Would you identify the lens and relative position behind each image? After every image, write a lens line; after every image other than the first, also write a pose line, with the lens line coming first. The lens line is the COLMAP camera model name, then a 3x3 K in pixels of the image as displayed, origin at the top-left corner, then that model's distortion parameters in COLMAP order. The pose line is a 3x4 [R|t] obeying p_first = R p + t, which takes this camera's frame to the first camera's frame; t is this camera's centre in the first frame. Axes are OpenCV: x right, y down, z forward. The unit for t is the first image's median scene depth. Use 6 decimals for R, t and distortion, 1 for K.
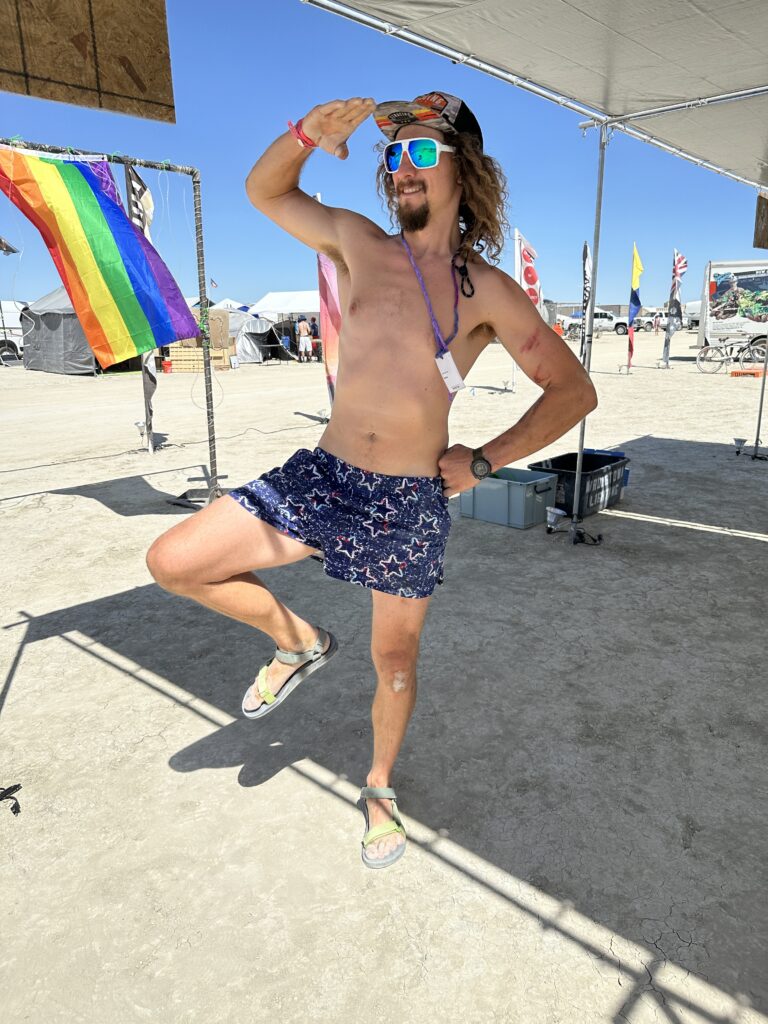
lens RADIAL K [[739.7, 0, 382.4], [0, 739.7, 504.5], [0, 0, 1]] dist [0.006882, 0.004139]
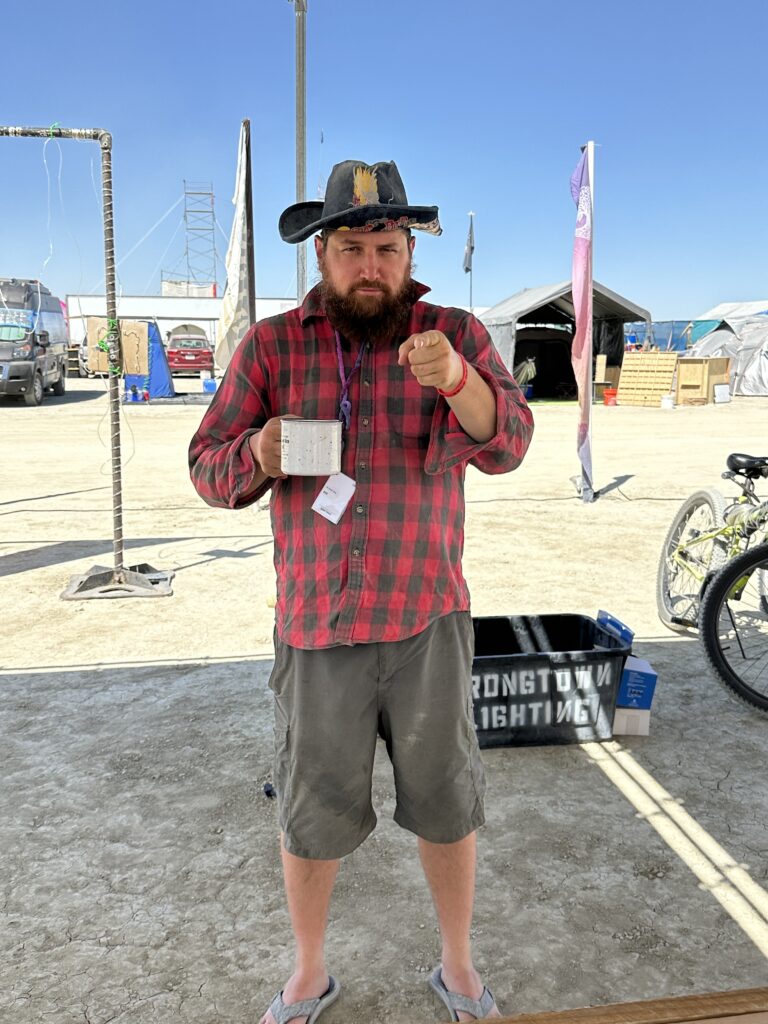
lens RADIAL K [[1011.6, 0, 386.6], [0, 1011.6, 521.8], [0, 0, 1]] dist [-0.040730, 0.000000]
pose [[0.788933, 0.124577, -0.601719, 0.782257], [-0.158545, 0.987346, -0.003458, -0.152032], [0.593674, 0.098128, 0.798700, 0.550071]]
